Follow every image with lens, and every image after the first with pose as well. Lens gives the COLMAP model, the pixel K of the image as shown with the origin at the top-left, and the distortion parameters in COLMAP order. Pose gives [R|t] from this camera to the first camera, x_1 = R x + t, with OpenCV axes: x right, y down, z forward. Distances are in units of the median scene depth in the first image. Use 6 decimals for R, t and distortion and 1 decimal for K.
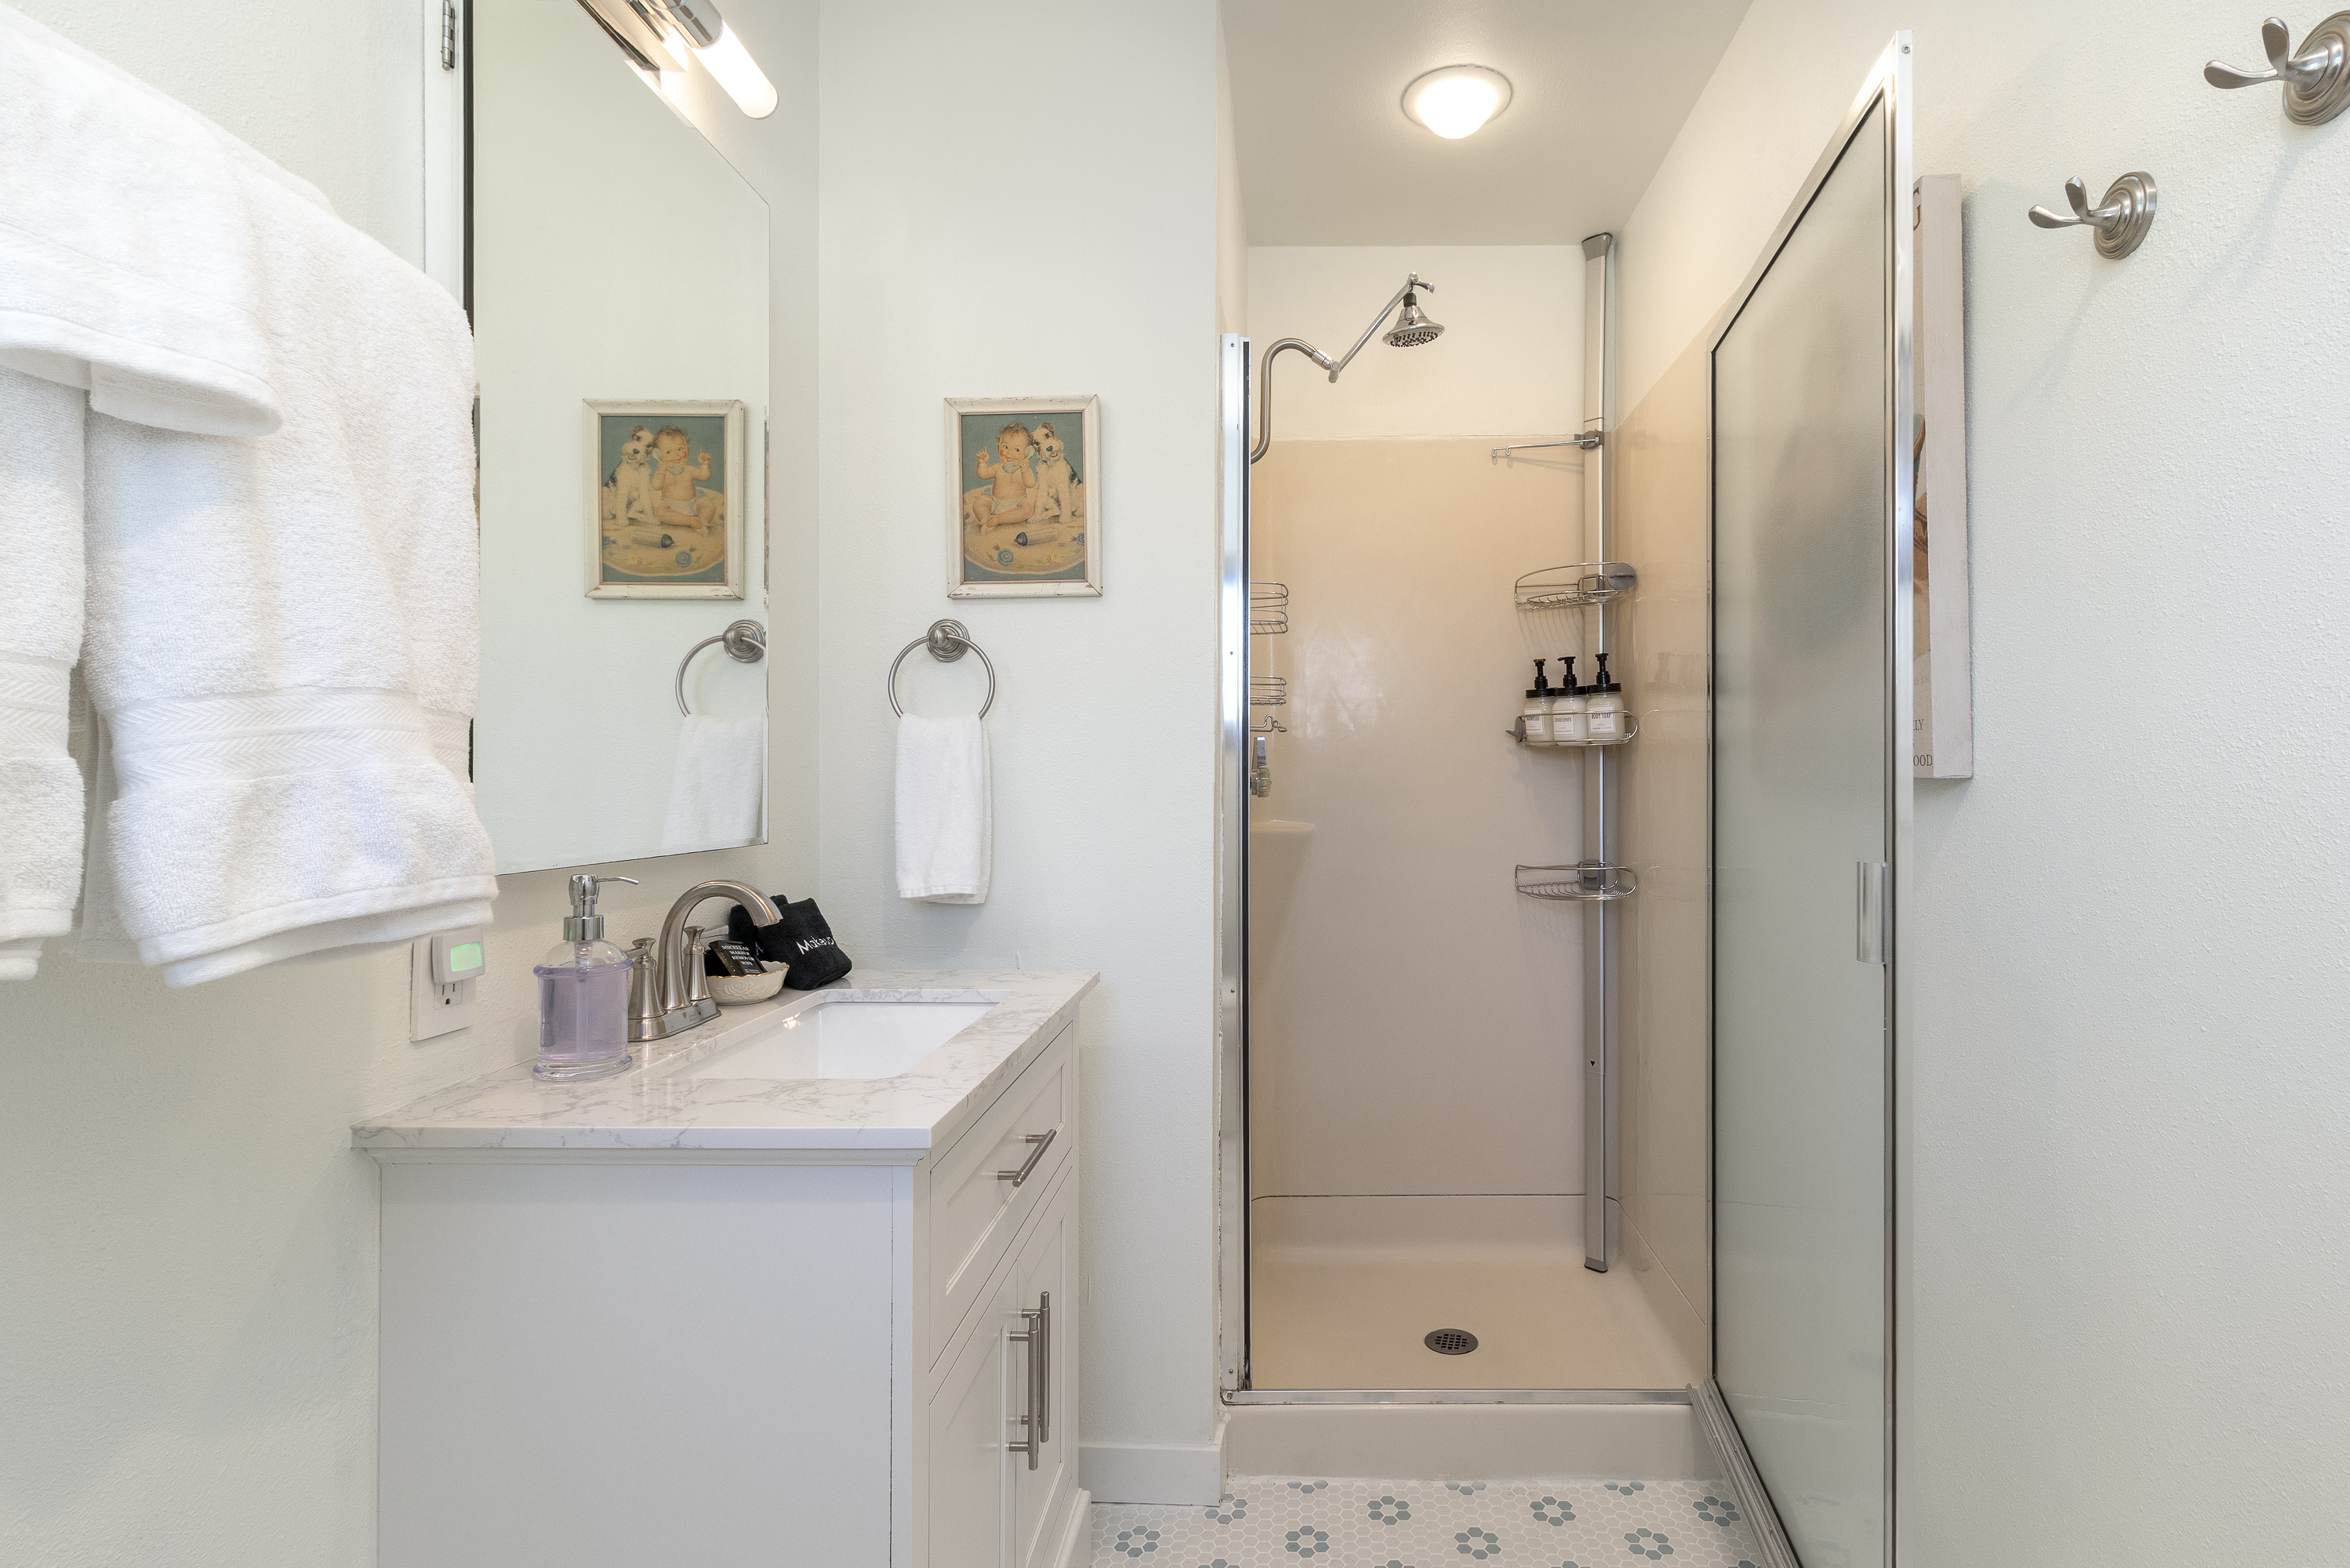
lens RADIAL K [[1176.1, 0, 1177.1], [0, 1176.1, 771.7], [0, 0, 1]] dist [-0.005740, 0.002370]
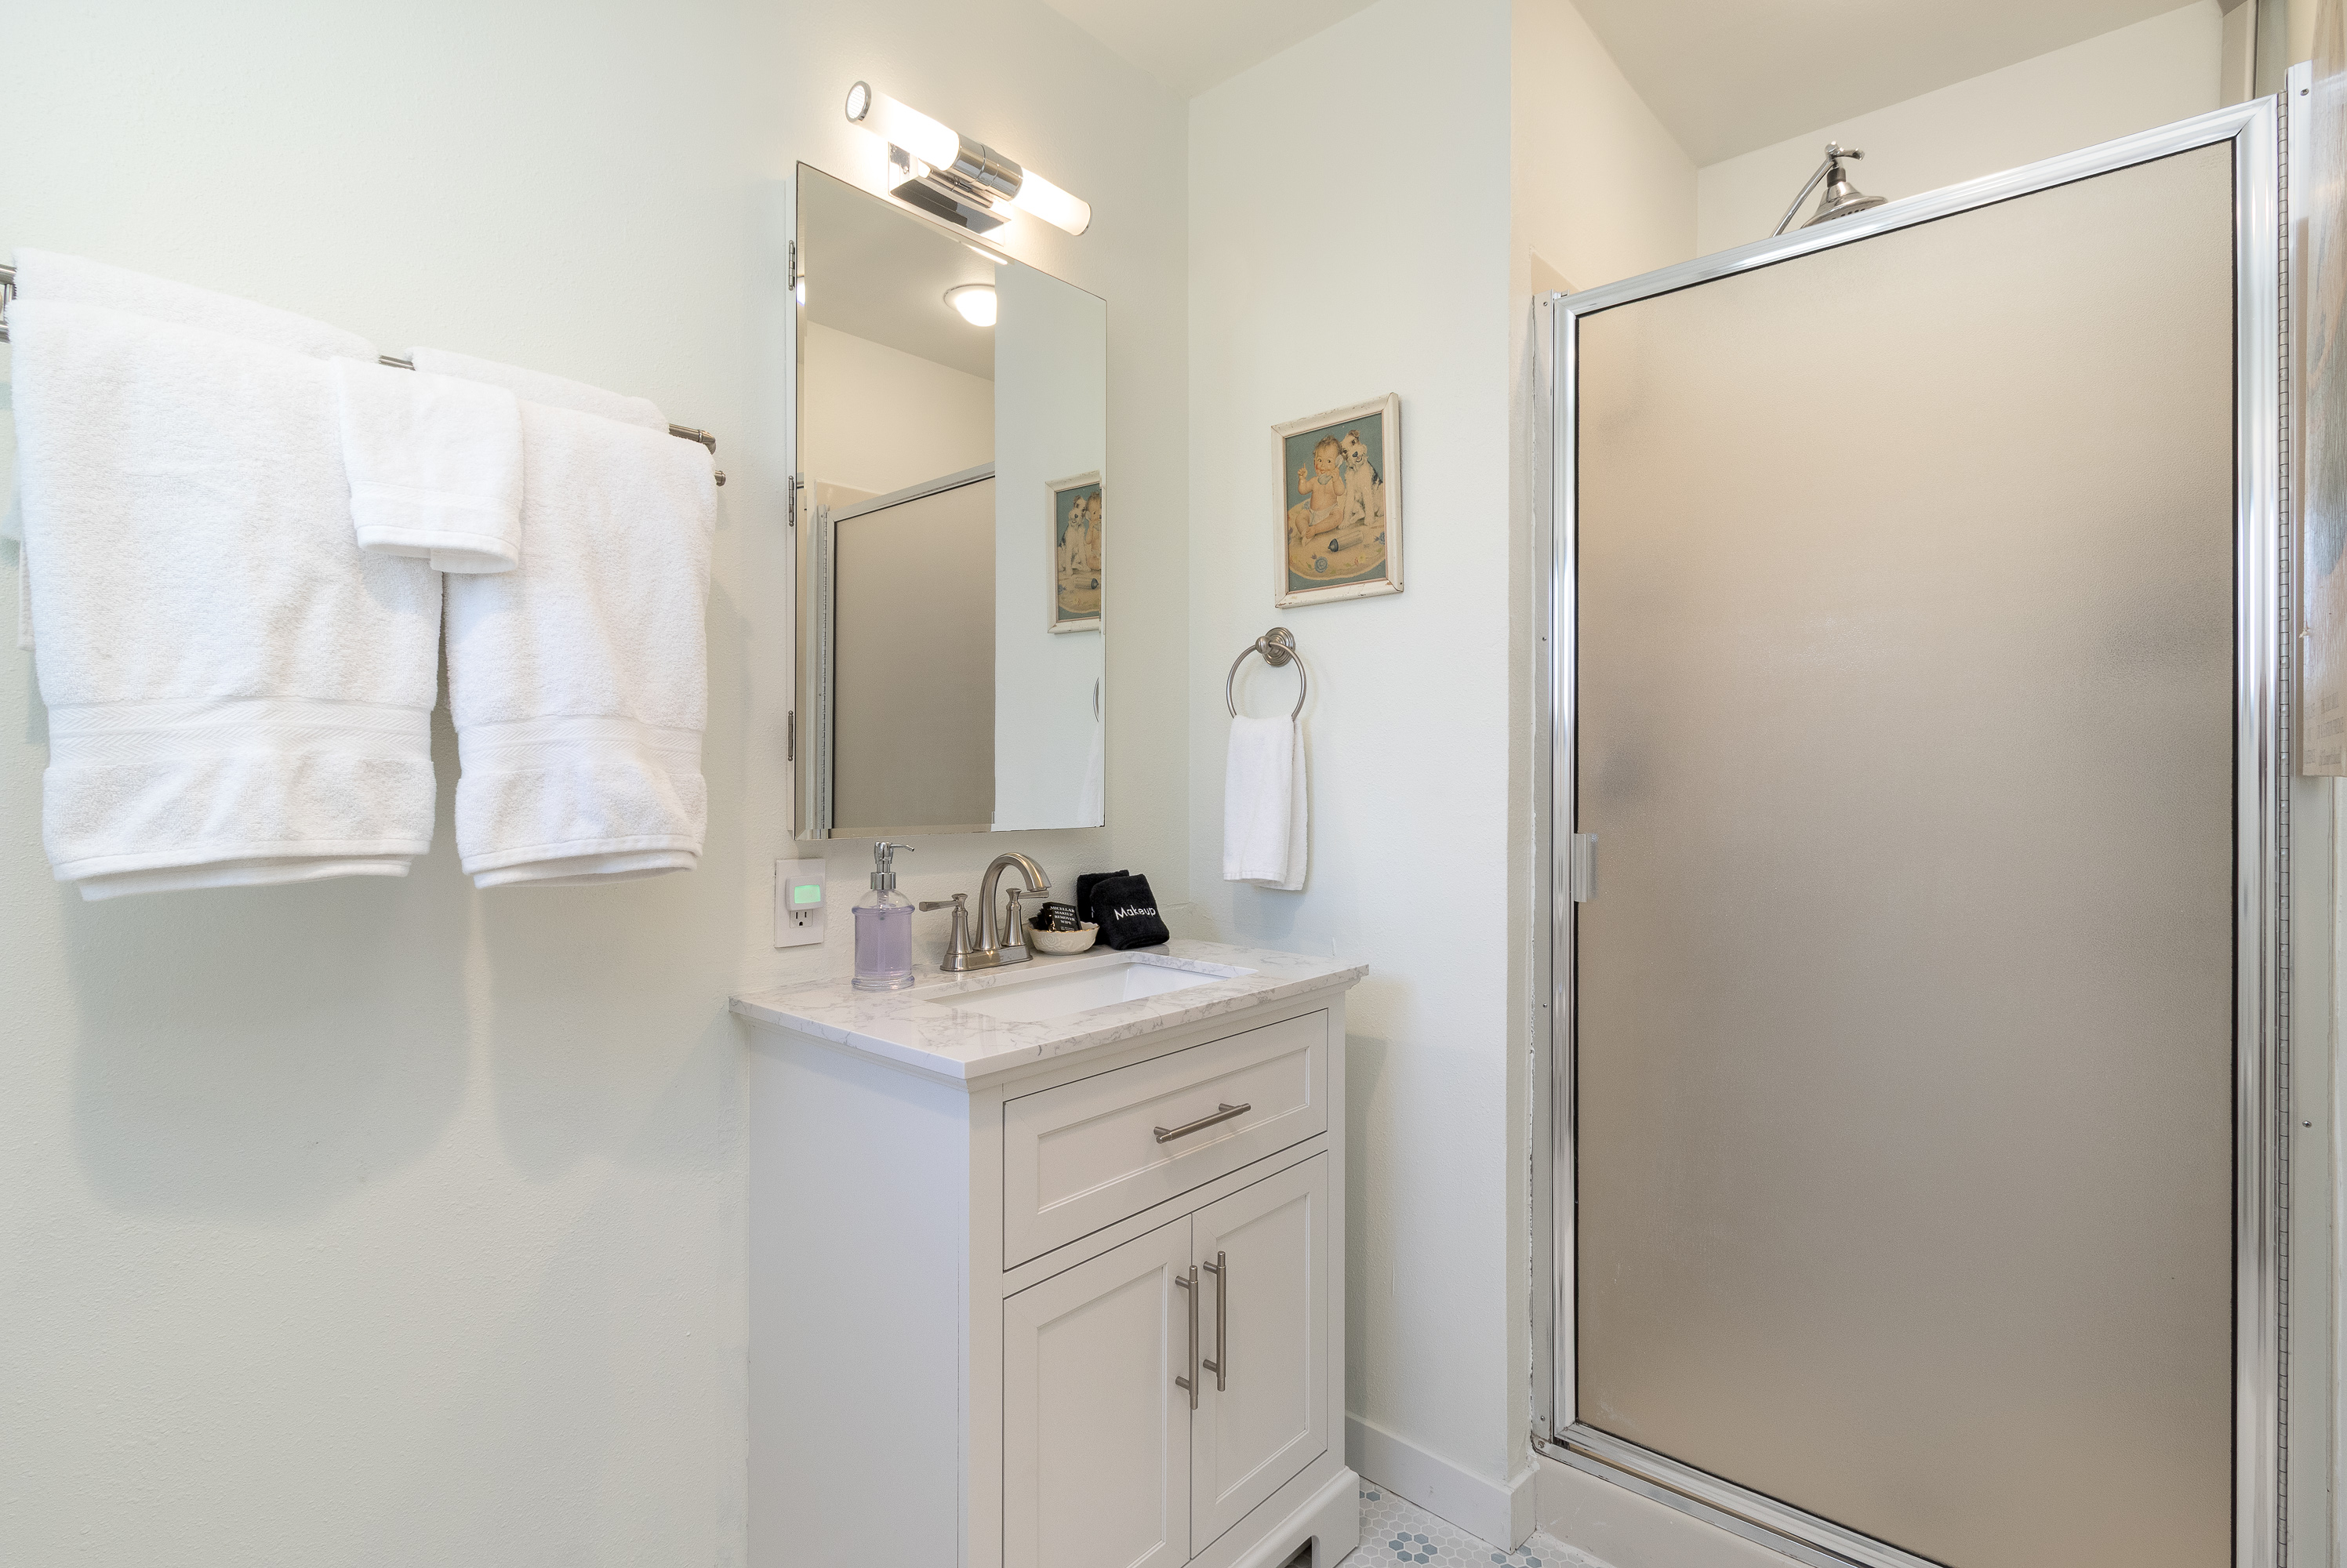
lens RADIAL K [[1098.7, 0, 1172.9], [0, 1098.7, 773.9], [0, 0, 1]] dist [0.001895, -0.000992]
pose [[0.762267, 0.004060, -0.647250, 0.436958], [-0.000863, 0.999986, 0.005256, 0.000670], [0.647262, -0.003447, 0.762260, 0.178793]]
